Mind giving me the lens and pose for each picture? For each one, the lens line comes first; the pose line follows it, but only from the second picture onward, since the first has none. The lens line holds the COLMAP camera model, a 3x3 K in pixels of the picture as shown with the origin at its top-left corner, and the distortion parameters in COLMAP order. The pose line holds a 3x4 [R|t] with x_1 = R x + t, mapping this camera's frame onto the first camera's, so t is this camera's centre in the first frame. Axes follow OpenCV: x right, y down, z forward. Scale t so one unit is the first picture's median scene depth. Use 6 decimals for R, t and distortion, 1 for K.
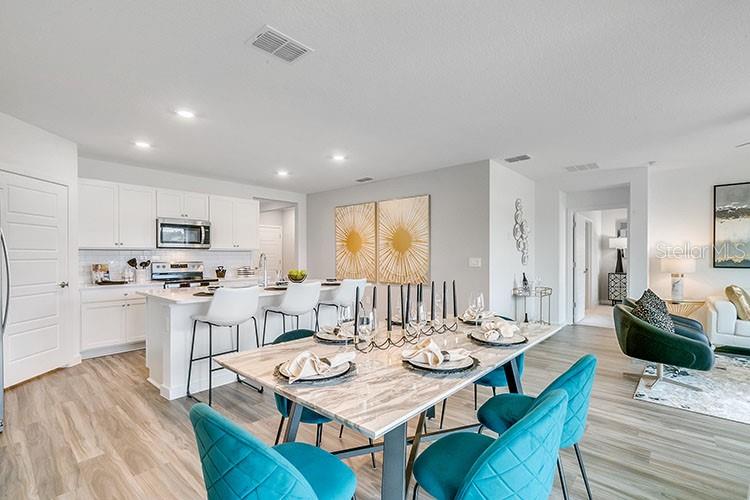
lens RADIAL K [[339.7, 0, 374.1], [0, 339.7, 258.6], [0, 0, 1]] dist [0.002567, 0.000425]
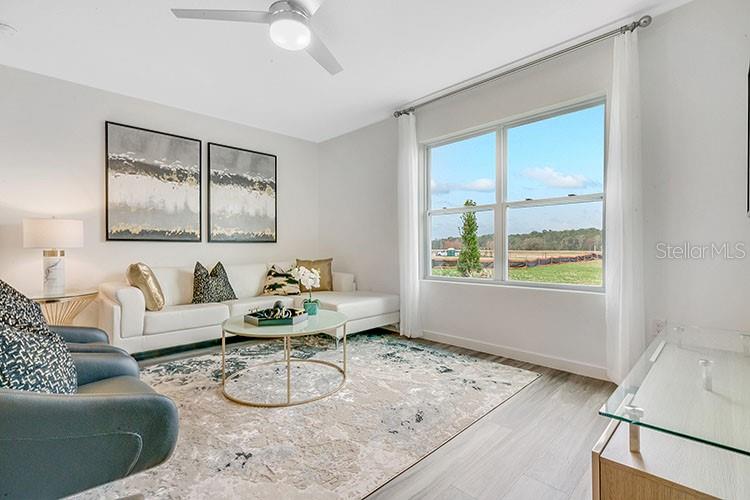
lens RADIAL K [[342.7, 0, 367.6], [0, 342.7, 249.3], [0, 0, 1]] dist [0.011619, 0.000561]
pose [[0.074610, -0.001472, 0.997212, 0.349301], [0.007590, 0.999971, 0.000909, 0.047441], [-0.997184, 0.007501, 0.074619, 0.431723]]
